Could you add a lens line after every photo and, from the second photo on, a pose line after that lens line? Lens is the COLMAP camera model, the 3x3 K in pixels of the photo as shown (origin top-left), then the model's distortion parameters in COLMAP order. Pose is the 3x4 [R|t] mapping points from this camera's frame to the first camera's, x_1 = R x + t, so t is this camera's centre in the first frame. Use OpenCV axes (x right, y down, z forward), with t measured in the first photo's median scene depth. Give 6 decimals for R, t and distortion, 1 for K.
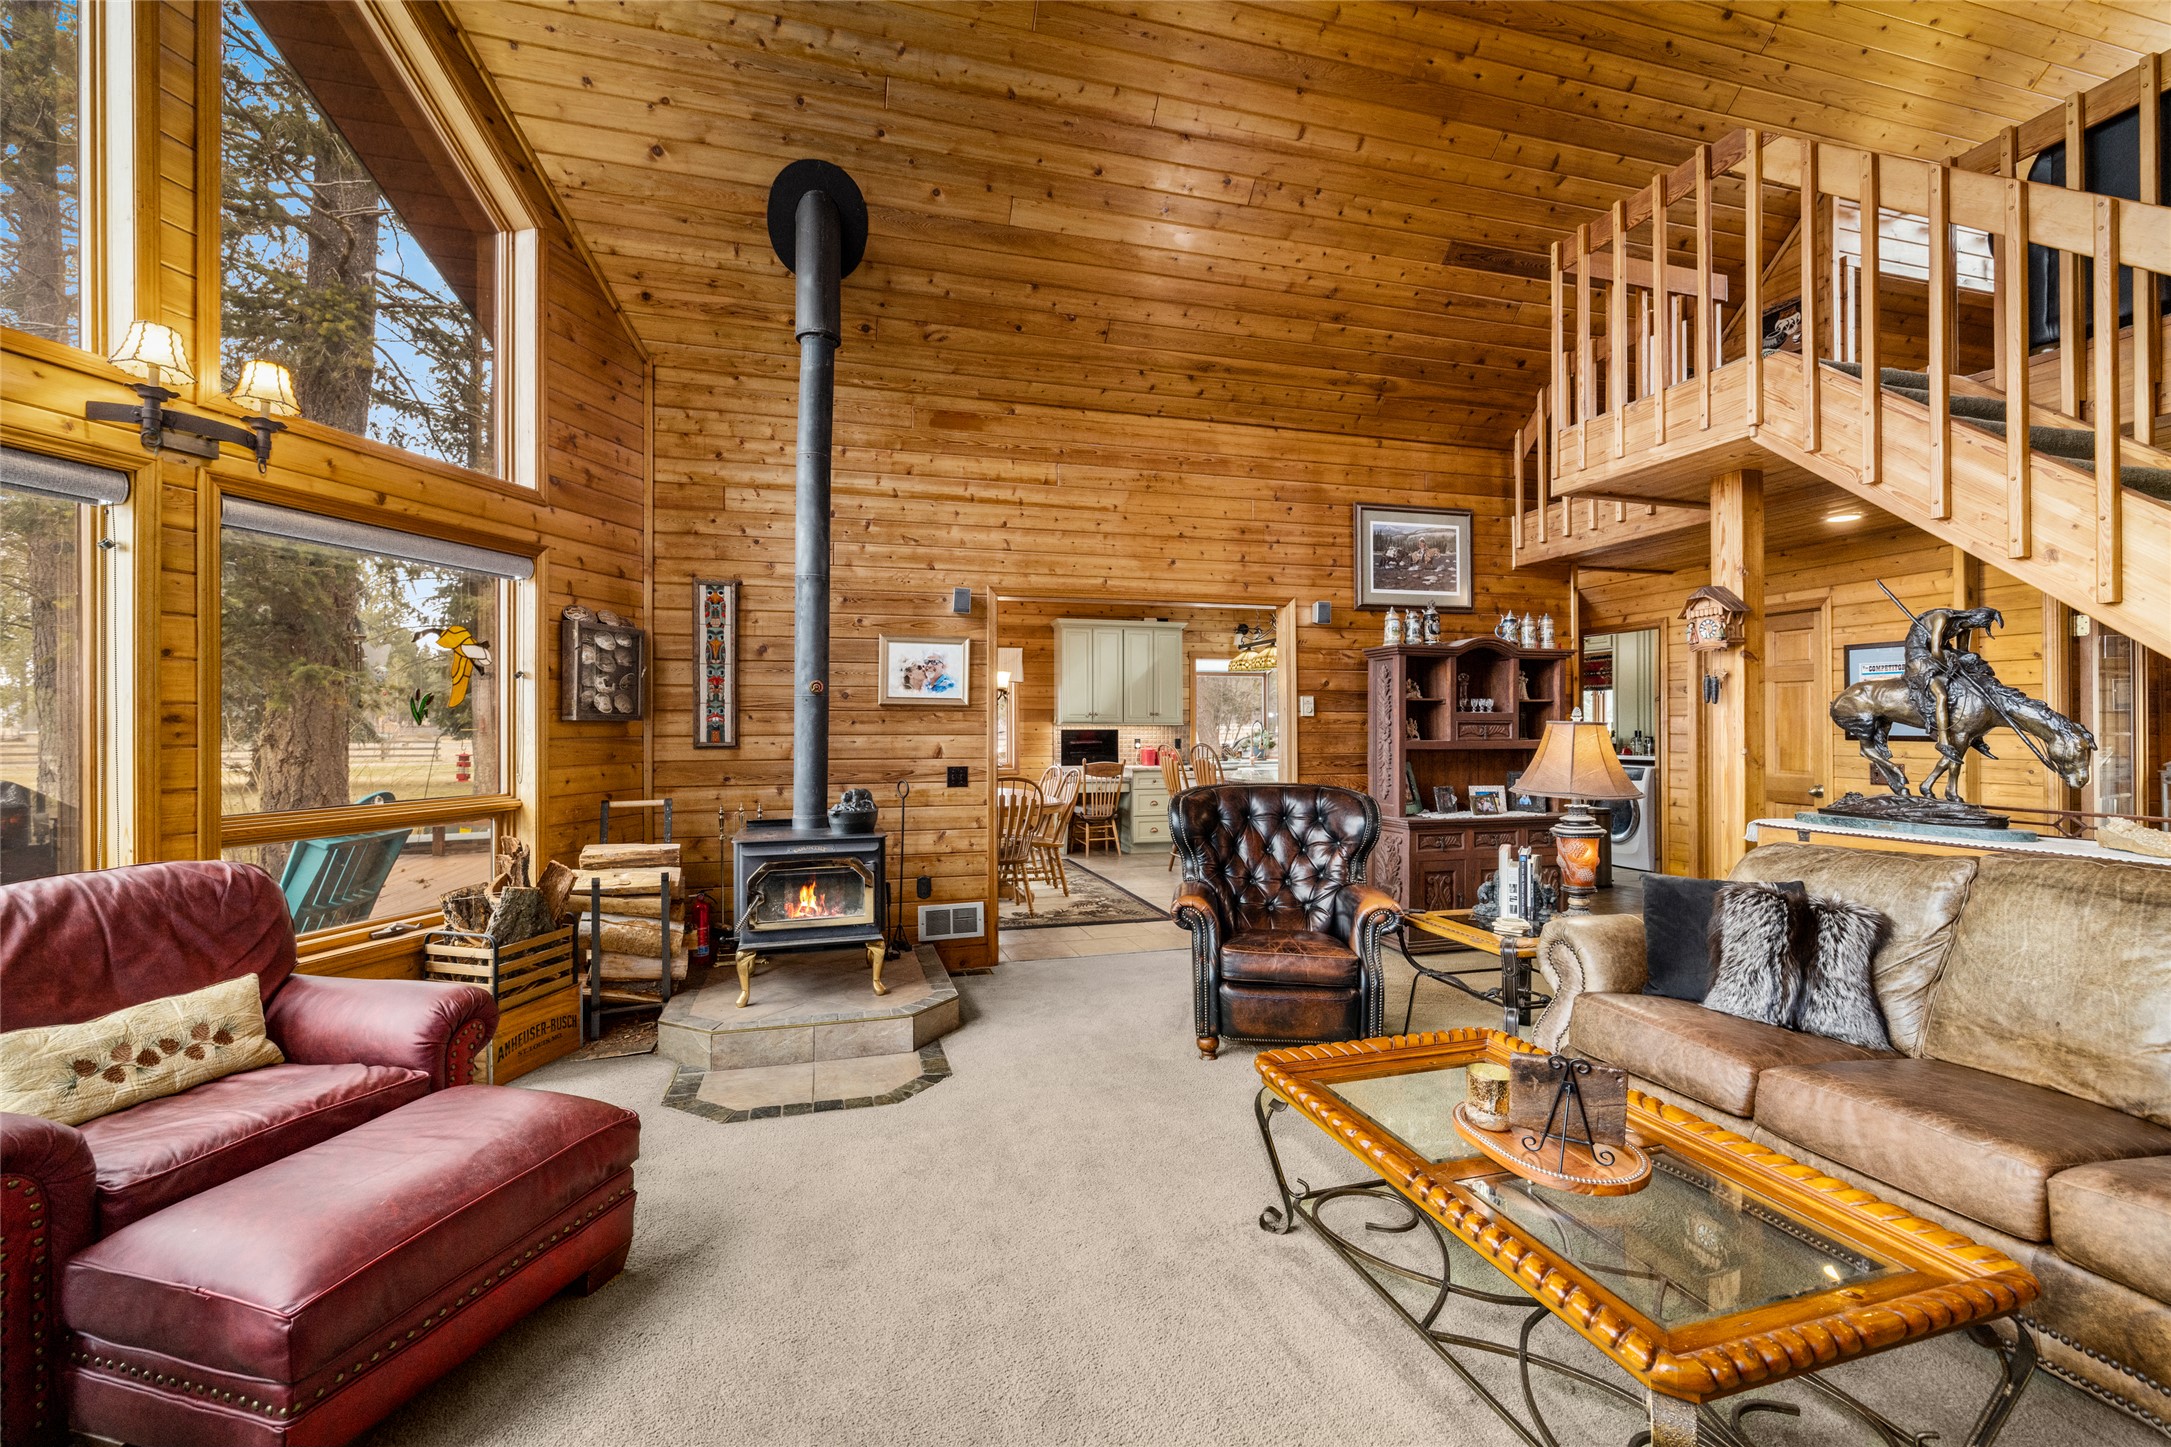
lens RADIAL K [[908.5, 0, 1085.5], [0, 908.5, 723.5], [0, 0, 1]] dist [-0.004099, -0.000310]
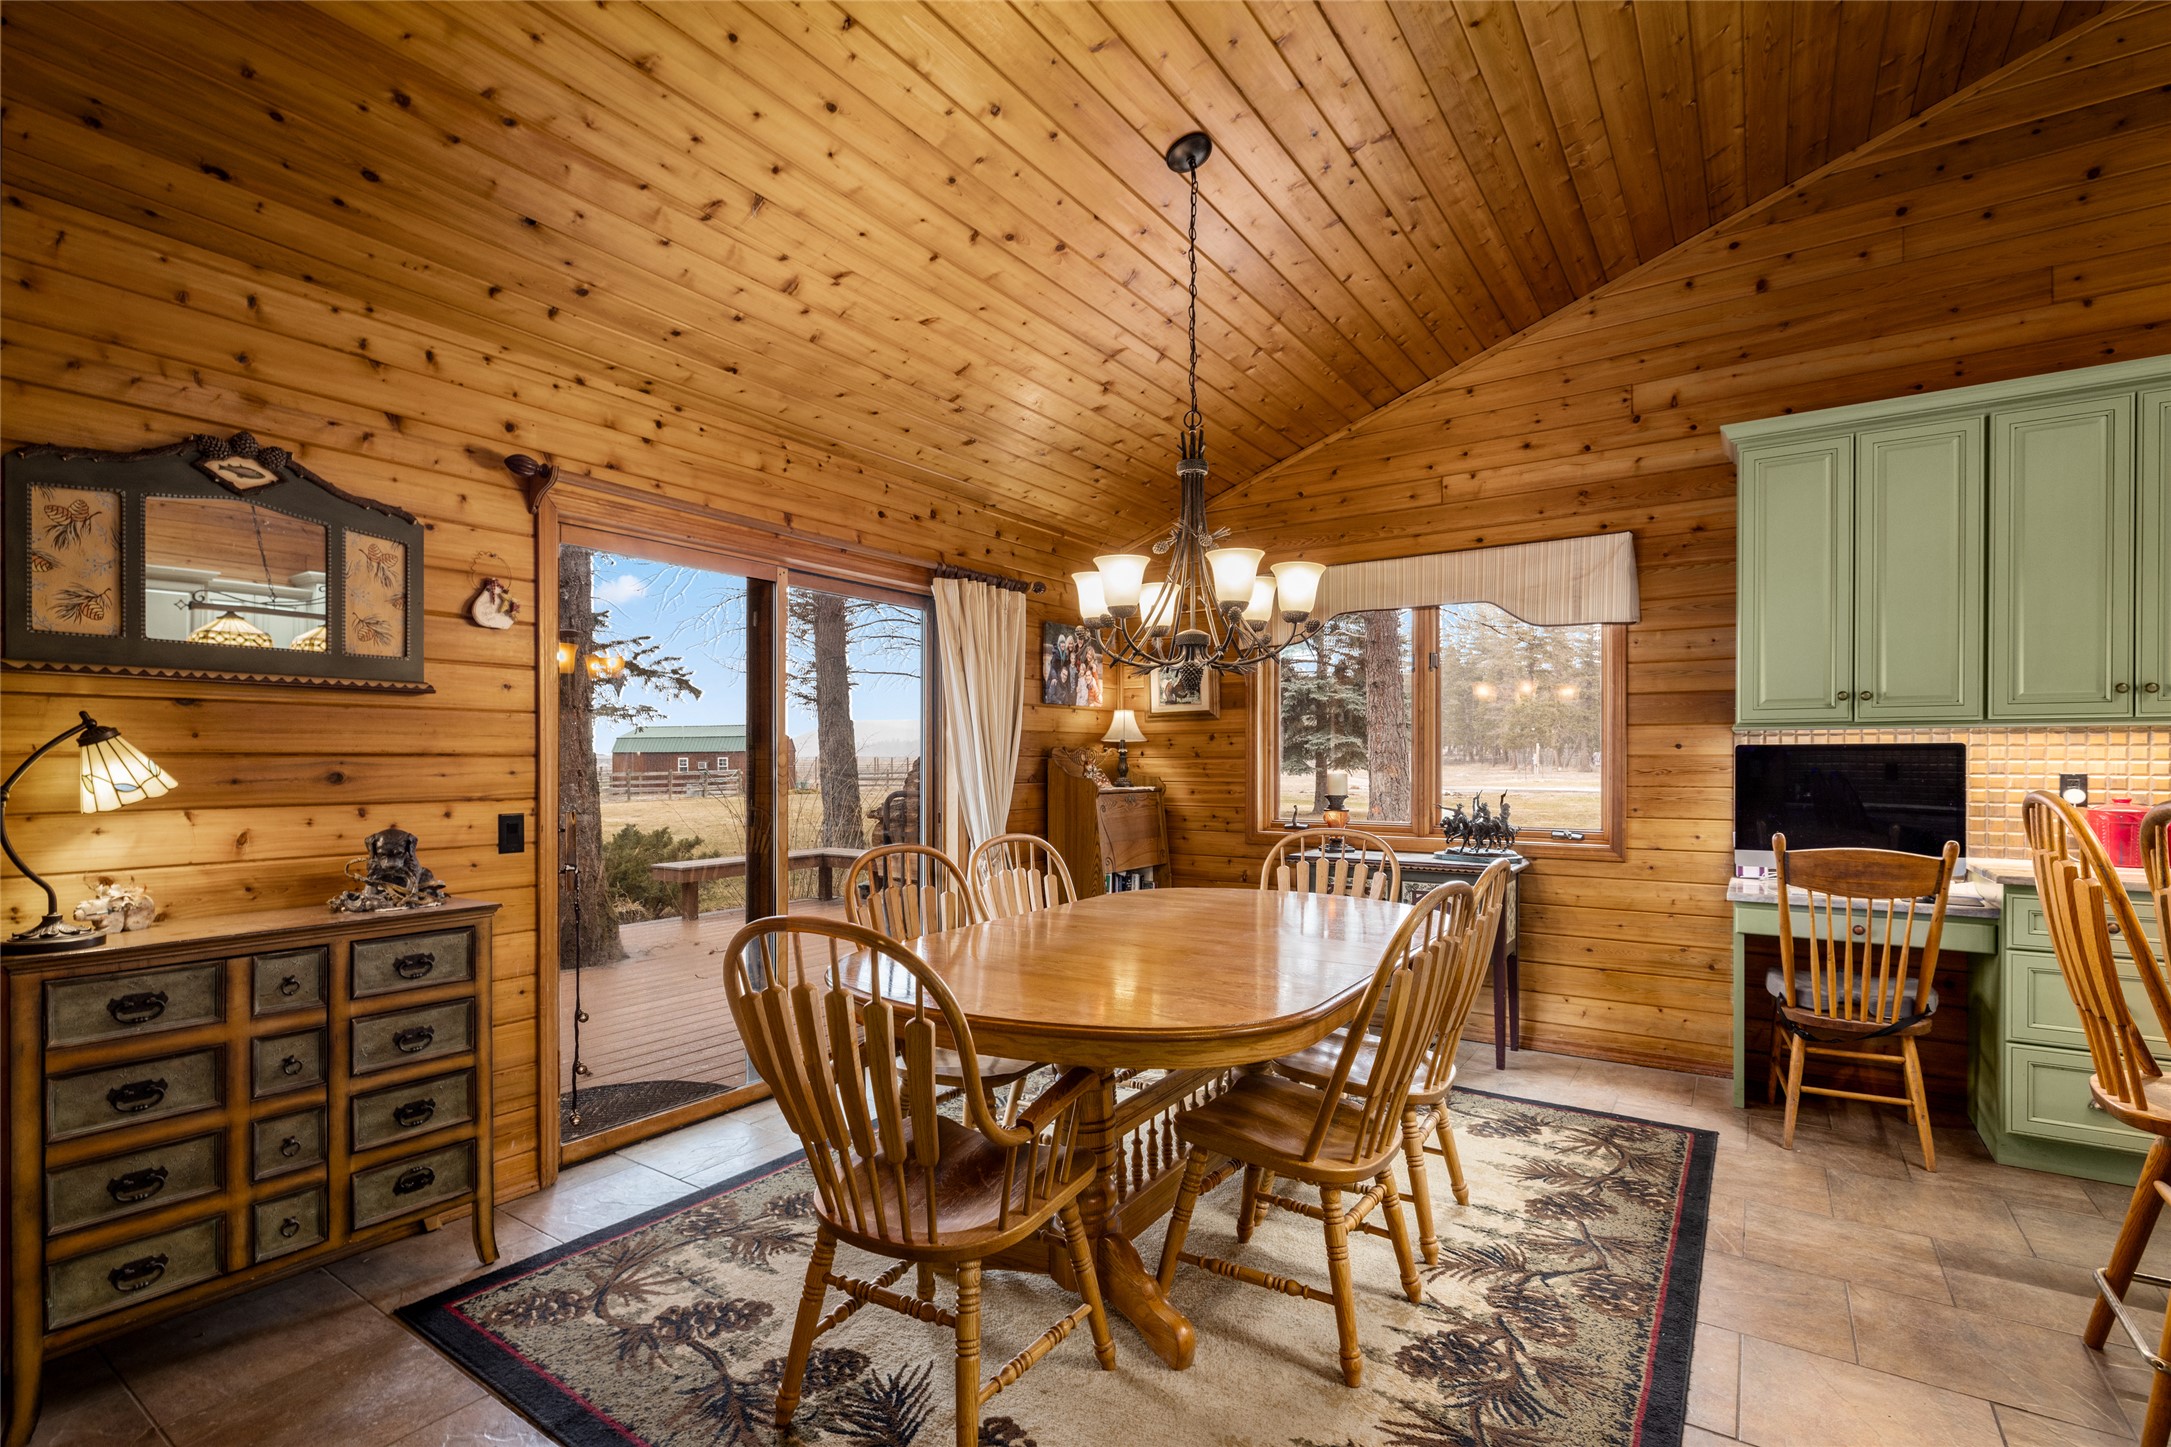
lens RADIAL K [[993.7, 0, 1083.3], [0, 993.7, 767.2], [0, 0, 1]] dist [-0.002974, 0.000600]
pose [[0.638231, 0.006006, -0.769822, 0.203457], [0.004100, 0.999929, 0.011201, 0.019256], [0.769834, -0.010305, 0.638161, 1.072721]]
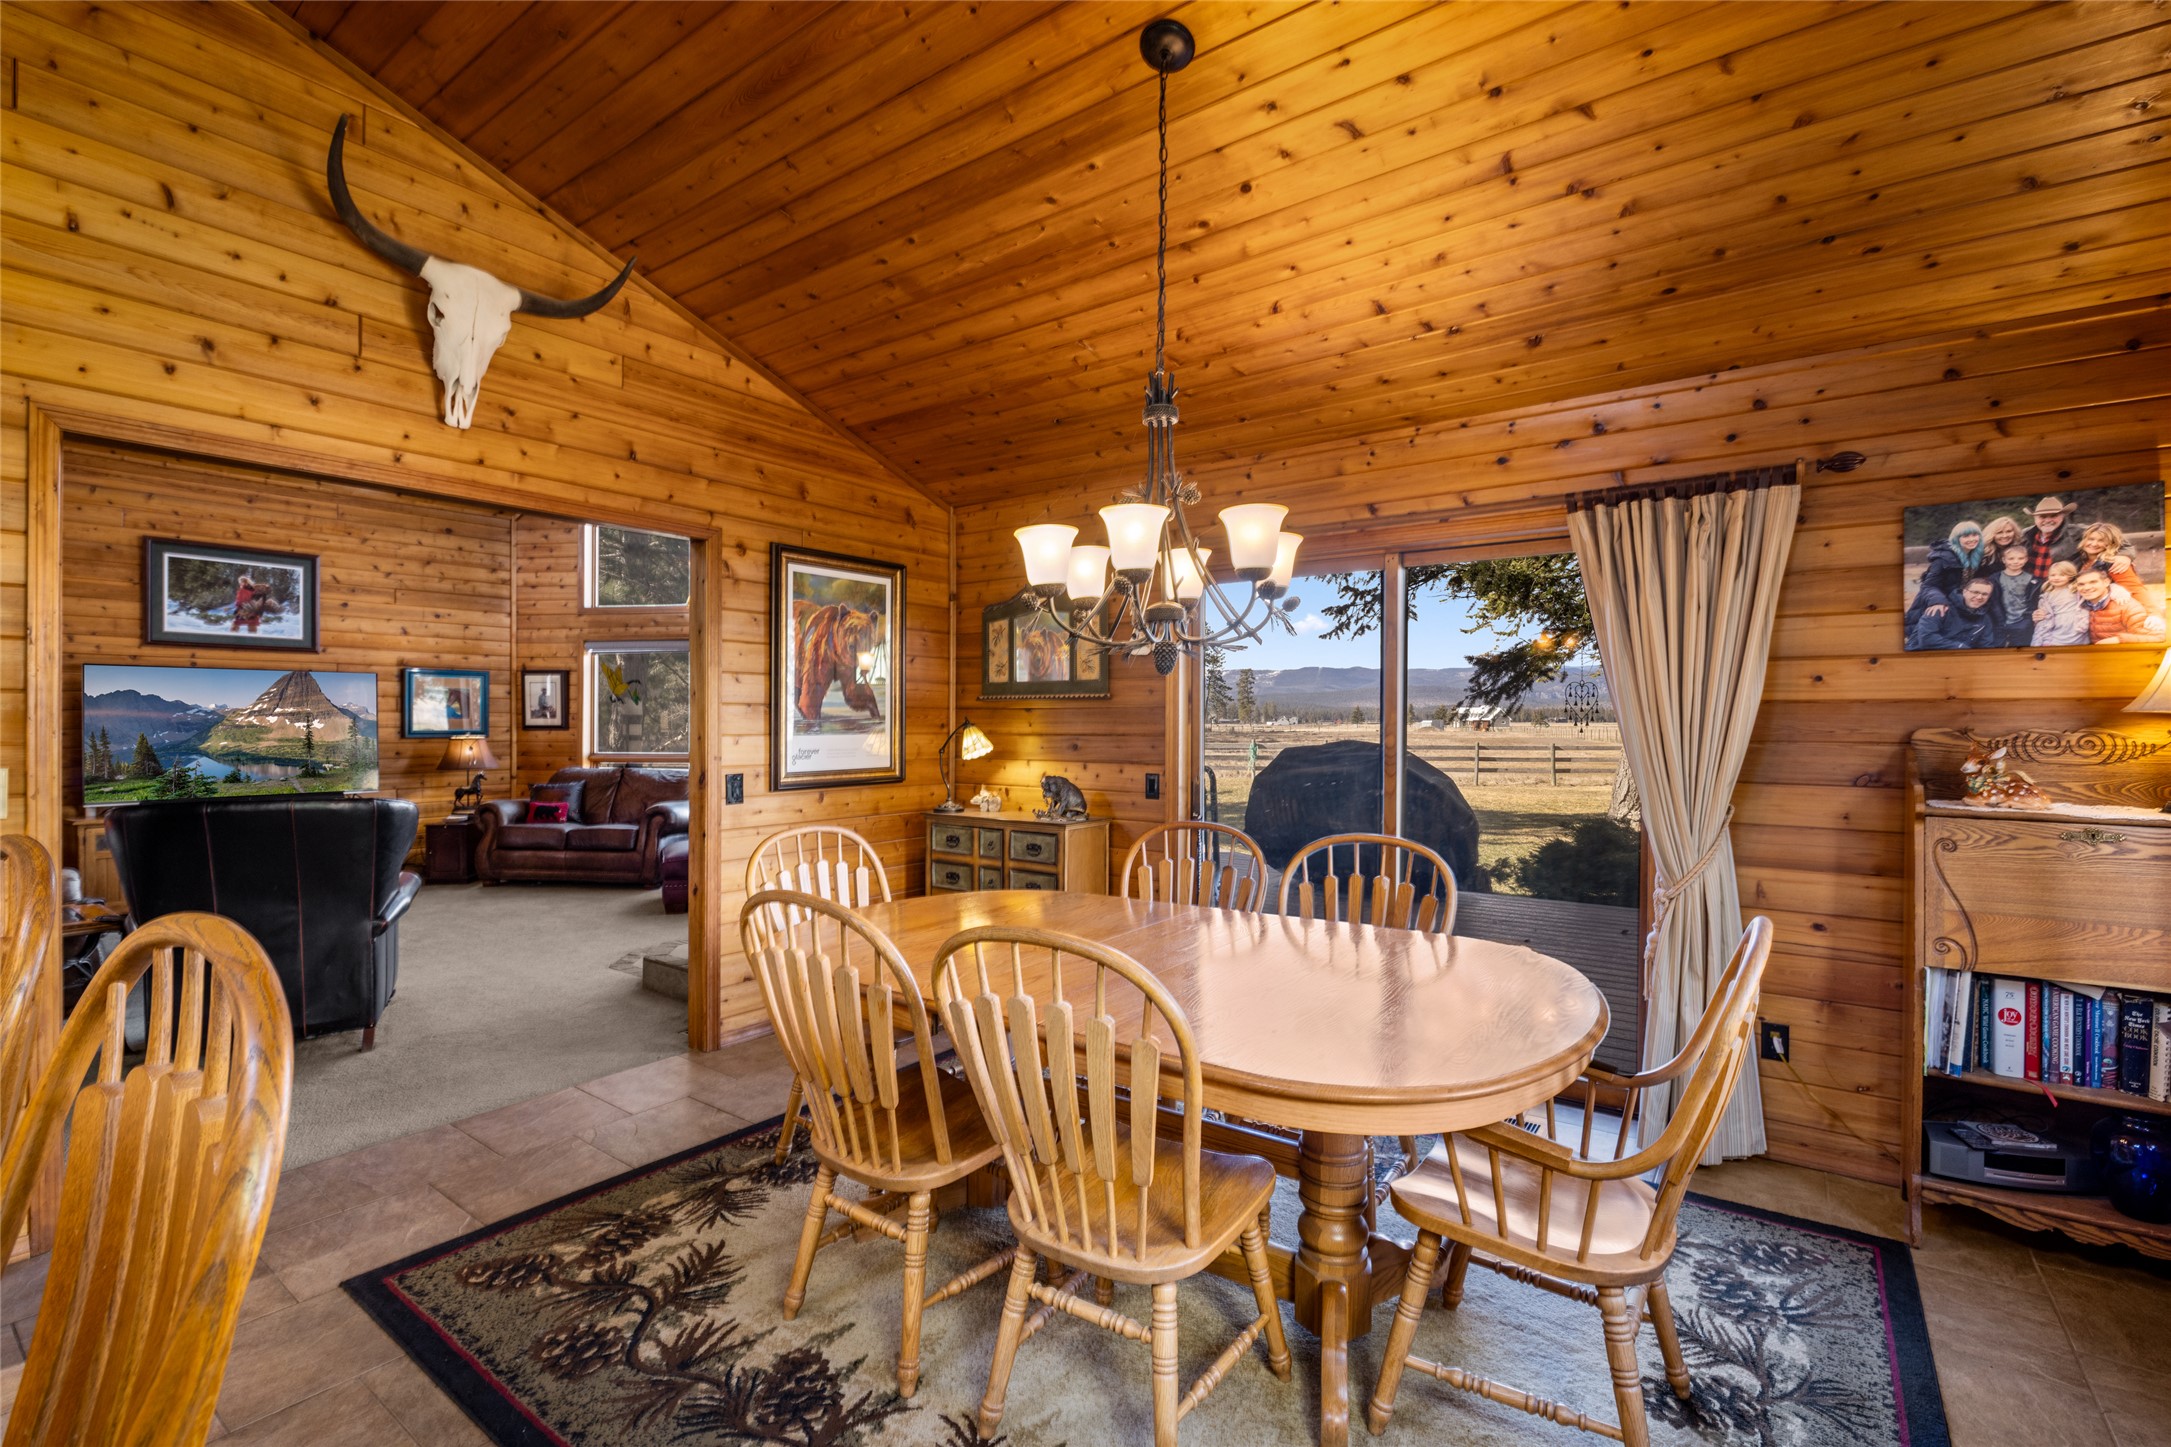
lens RADIAL K [[965.5, 0, 1081.2], [0, 965.5, 723.7], [0, 0, 1]] dist [-0.002066, 0.000057]
pose [[-0.791101, 0.004448, -0.611669, 0.129273], [0.004444, 0.999989, 0.001523, 0.005459], [0.611670, -0.001513, -0.791112, 1.816327]]
